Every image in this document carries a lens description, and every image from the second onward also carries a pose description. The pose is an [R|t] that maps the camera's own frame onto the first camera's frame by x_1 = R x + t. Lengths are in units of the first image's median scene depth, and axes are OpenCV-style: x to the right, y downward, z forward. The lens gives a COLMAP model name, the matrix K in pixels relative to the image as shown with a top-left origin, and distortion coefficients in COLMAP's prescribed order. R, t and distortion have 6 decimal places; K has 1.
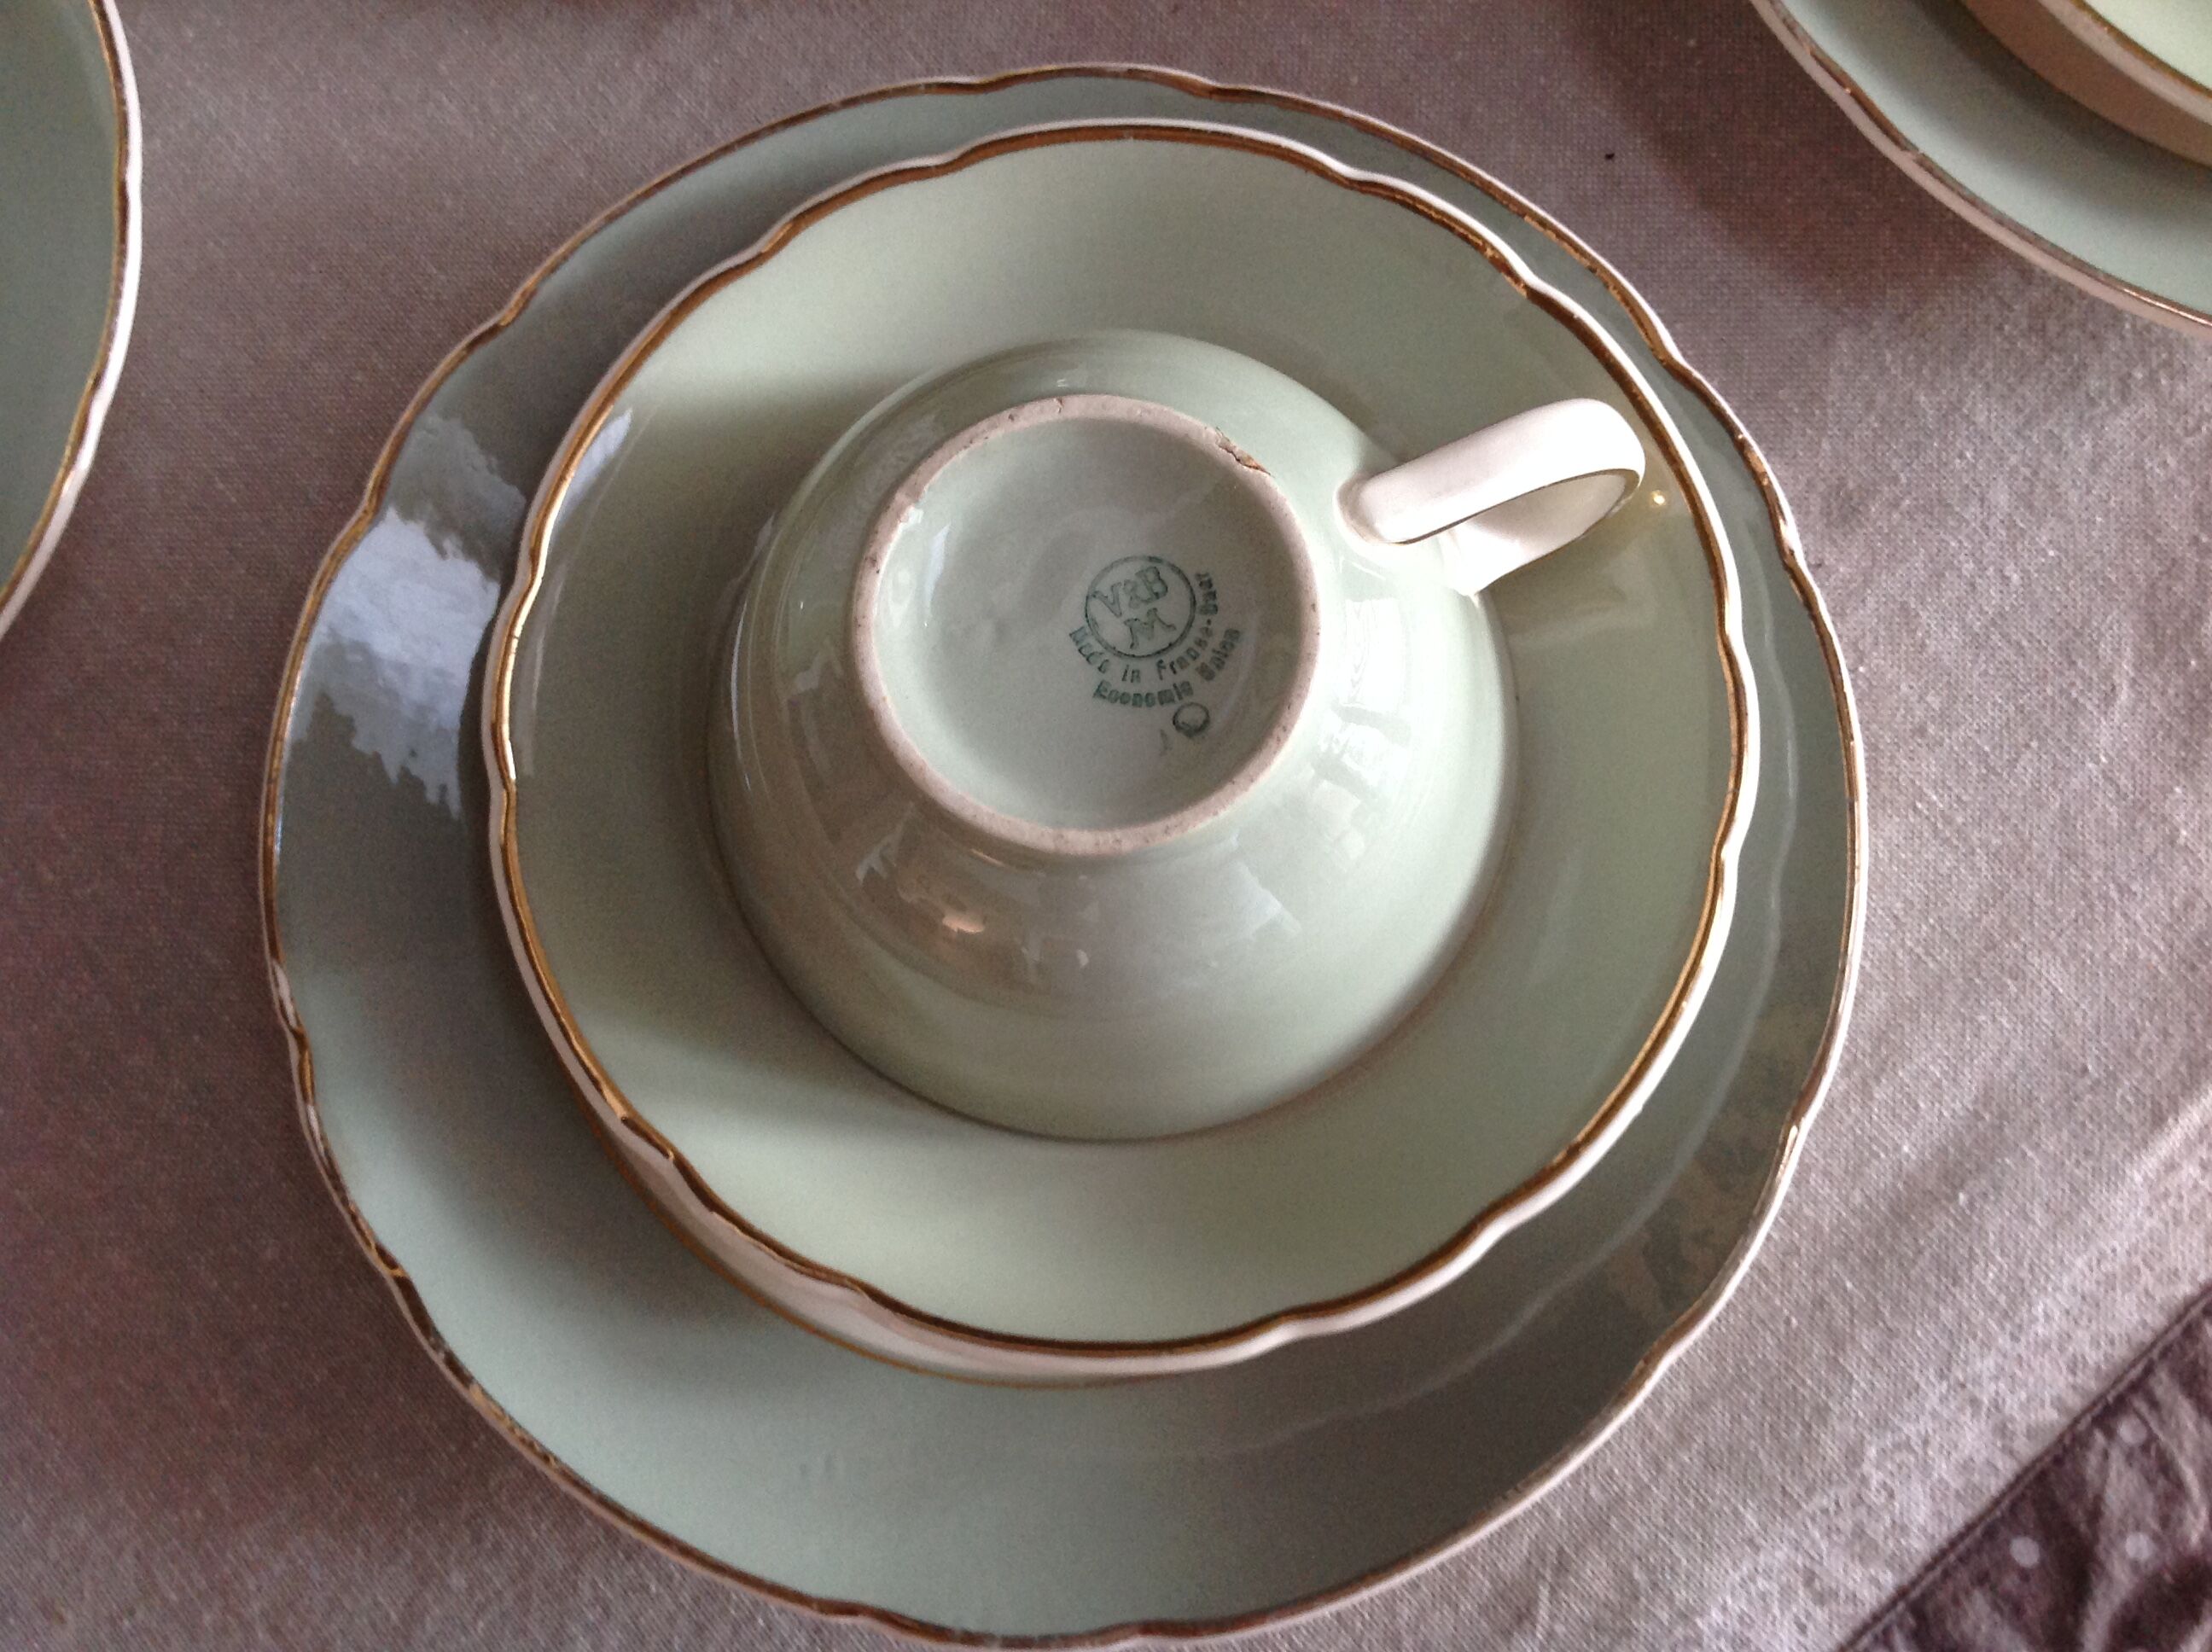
lens RADIAL K [[2094.4, 0, 1101.9], [0, 2094.4, 830.0], [0, 0, 1]] dist [0.141694, -0.349469]
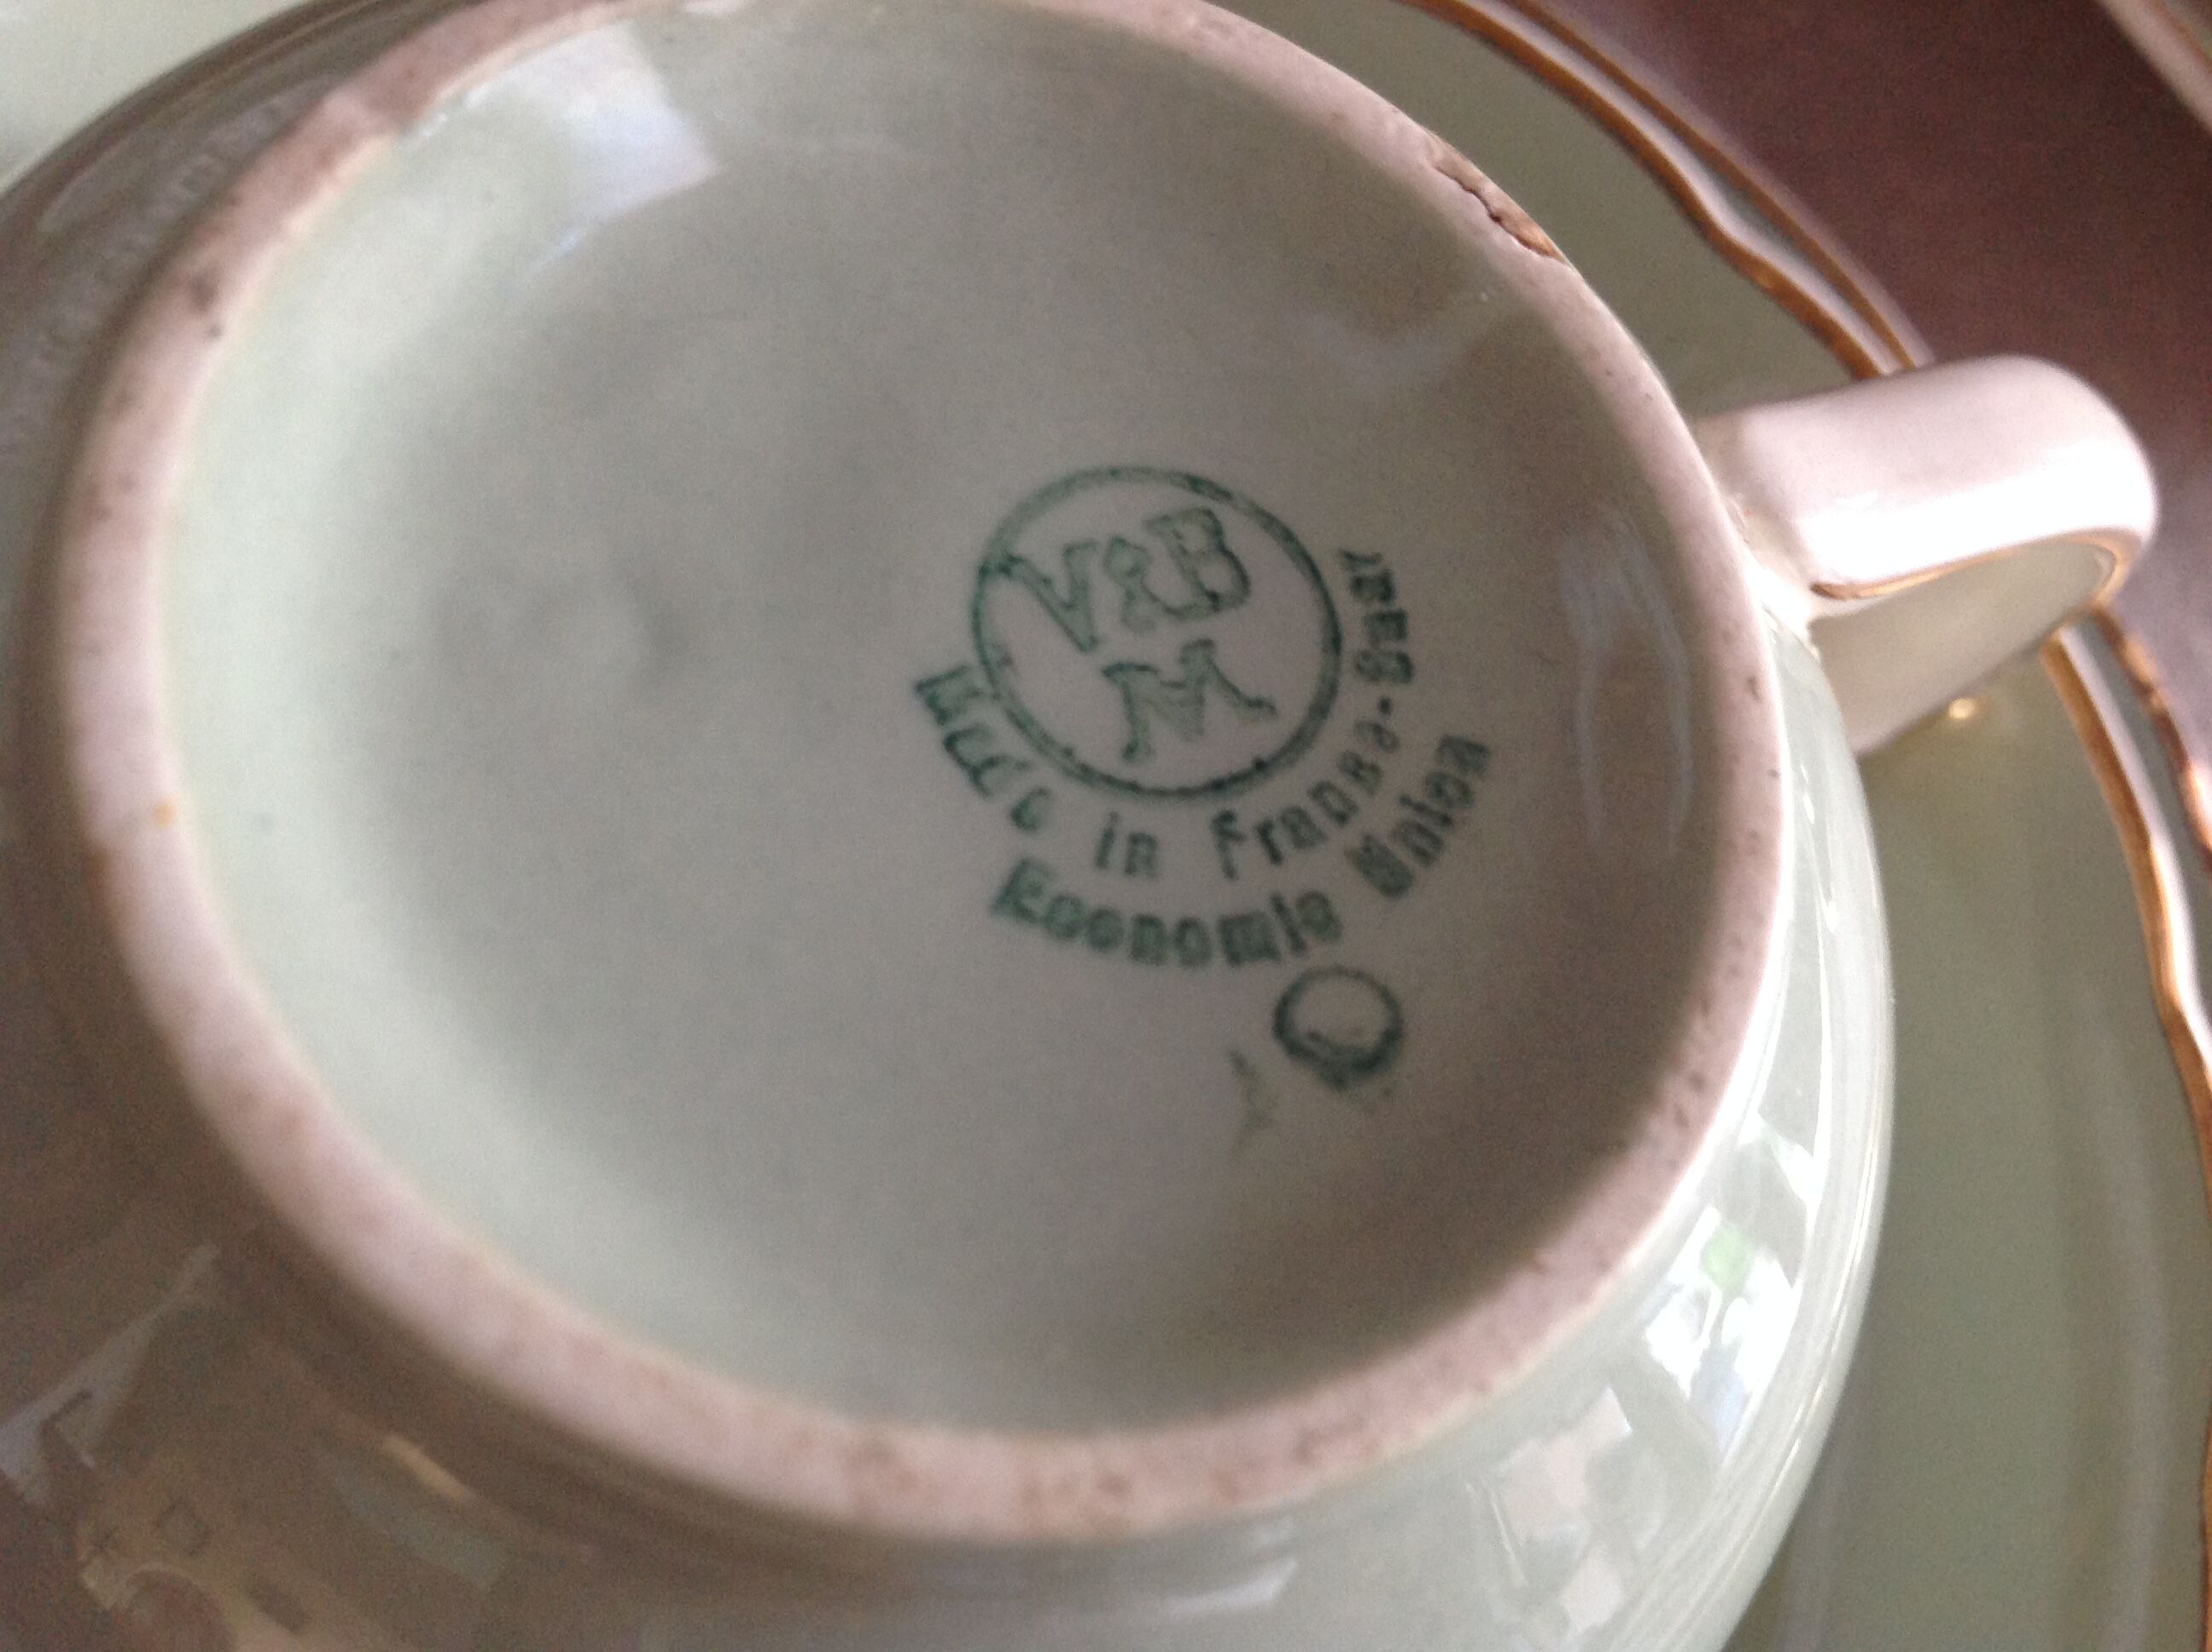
lens RADIAL K [[2176.5, 0, 1106.0], [0, 2176.5, 826.0], [0, 0, 1]] dist [0.012749, -0.072378]
pose [[0.945512, 0.123110, 0.301416, -0.064106], [-0.055378, 0.973078, -0.223726, -0.010070], [-0.320844, 0.194844, 0.926874, 0.614130]]
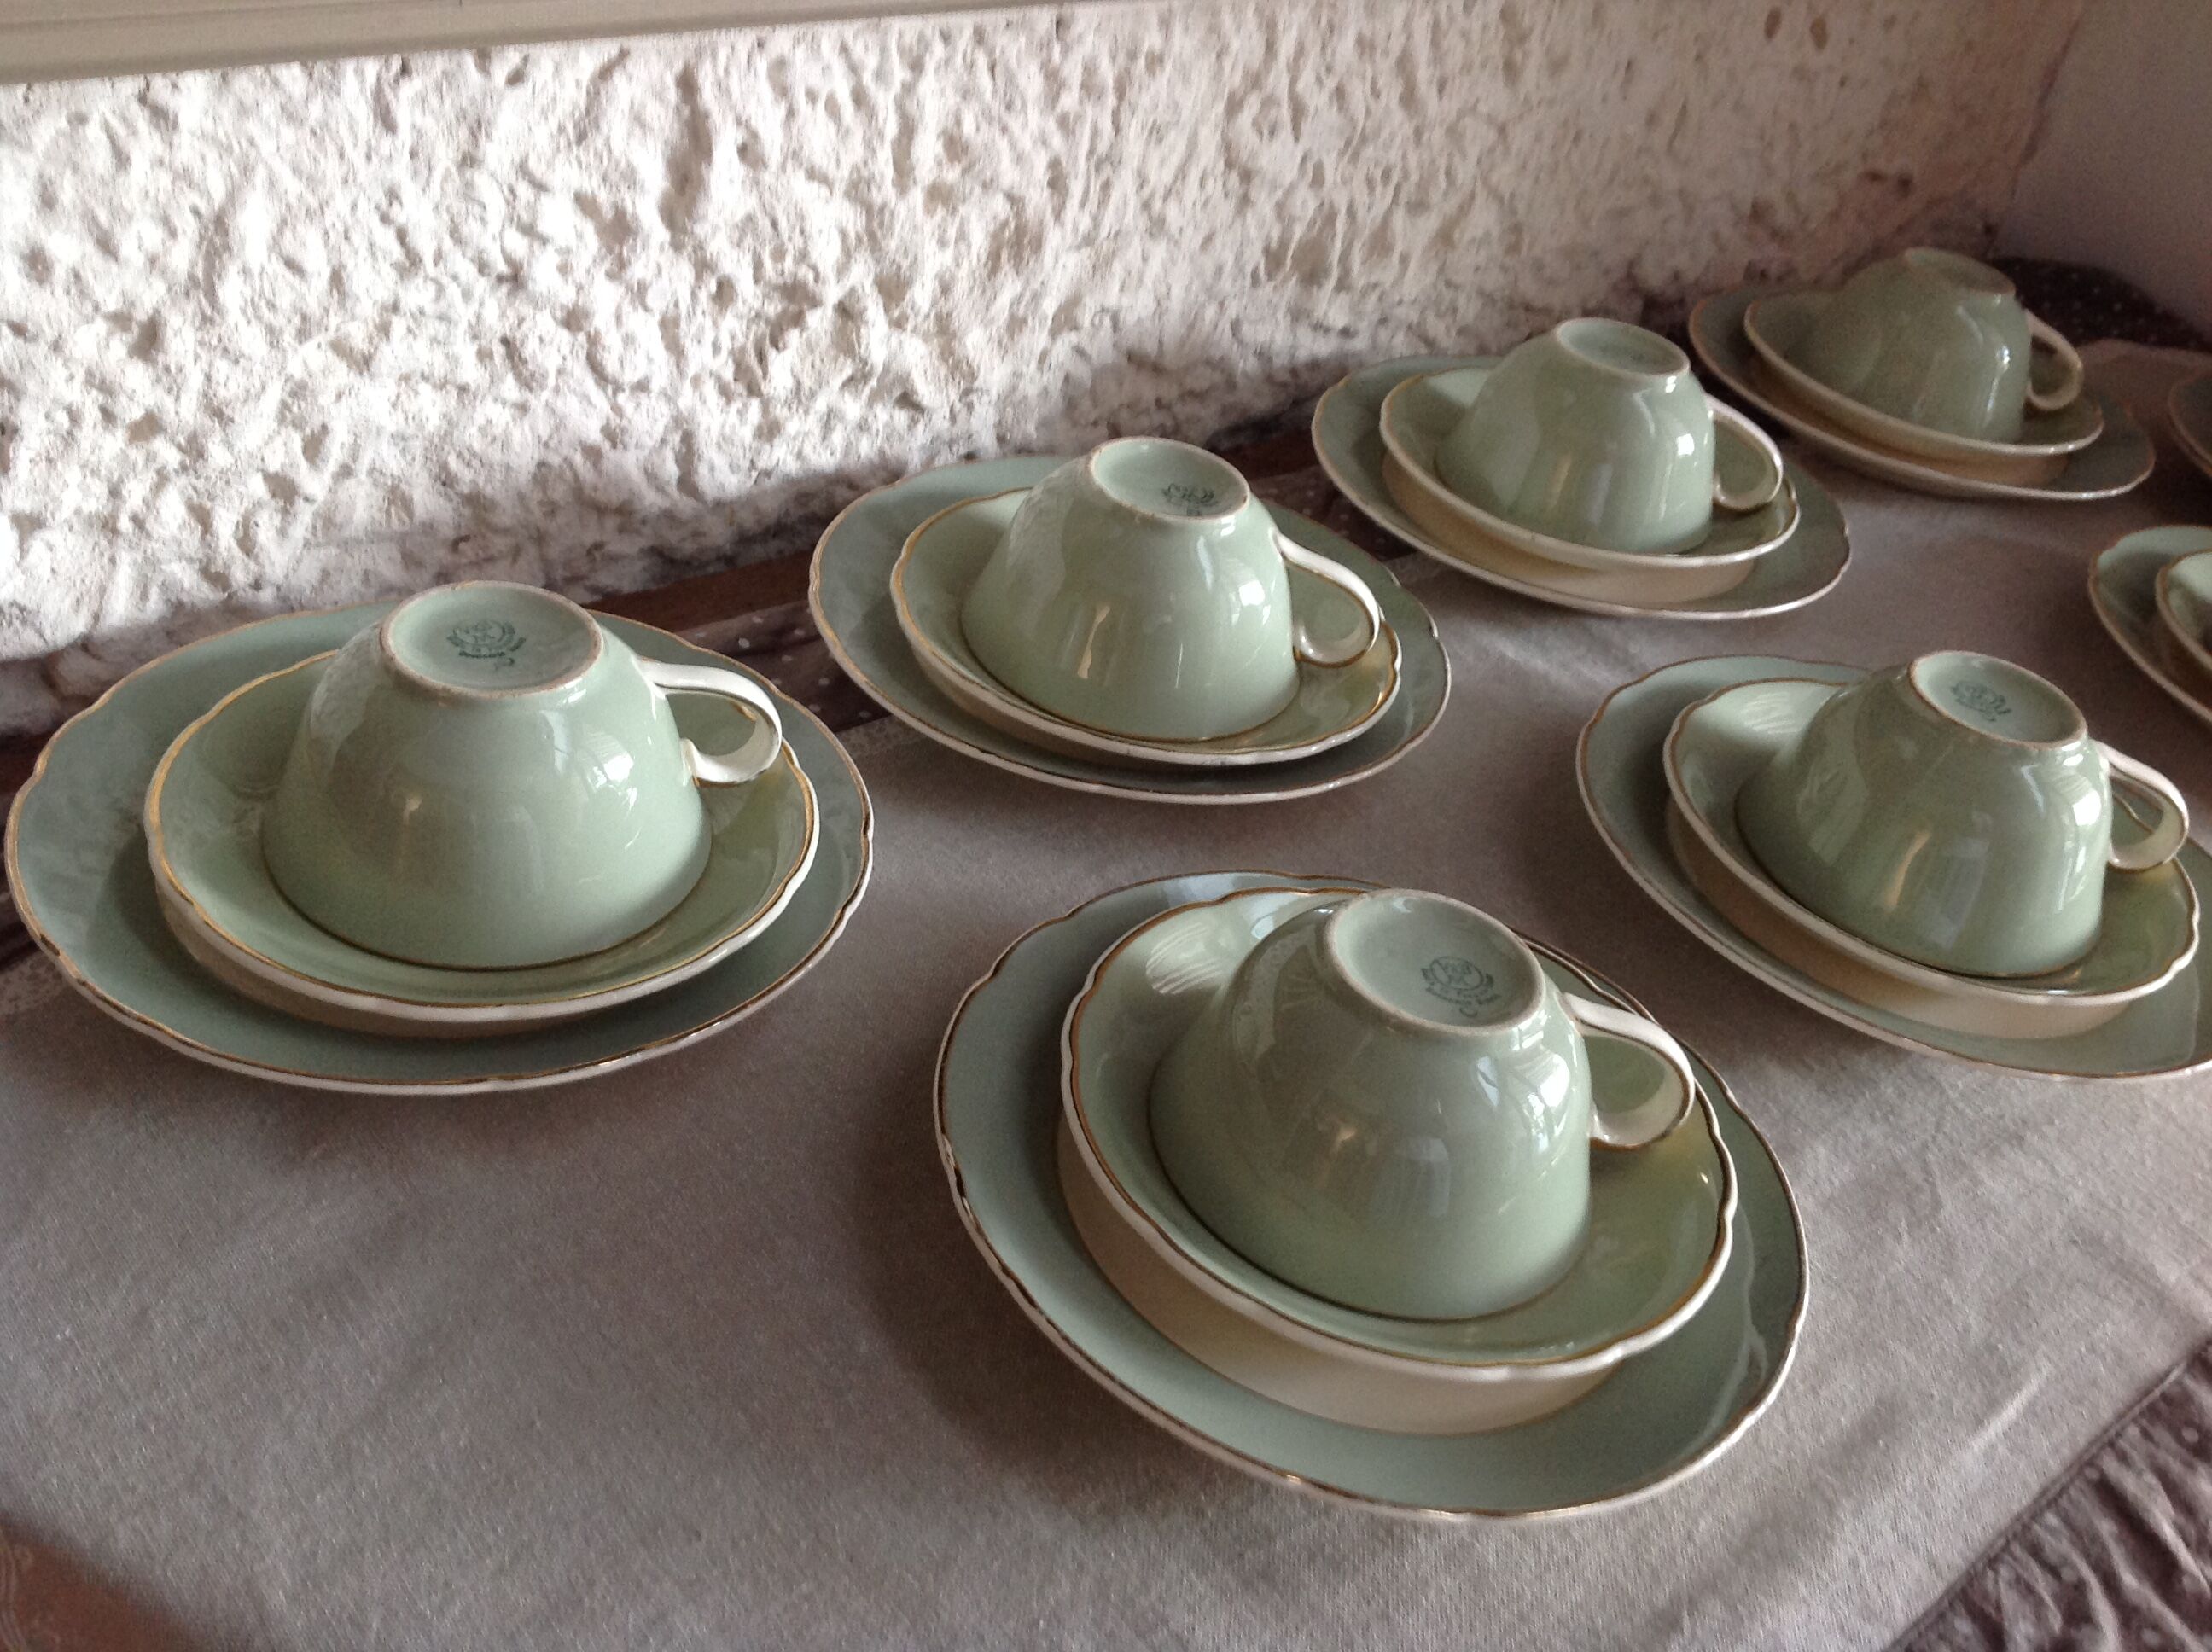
lens RADIAL K [[2110.8, 0, 1106.0], [0, 2110.8, 826.0], [0, 0, 1]] dist [0.141863, -0.356250]
pose [[0.976765, 0.183816, 0.110190, -0.488285], [-0.053382, 0.706623, -0.705574, 1.086297], [-0.207558, 0.683298, 0.700017, -0.412277]]
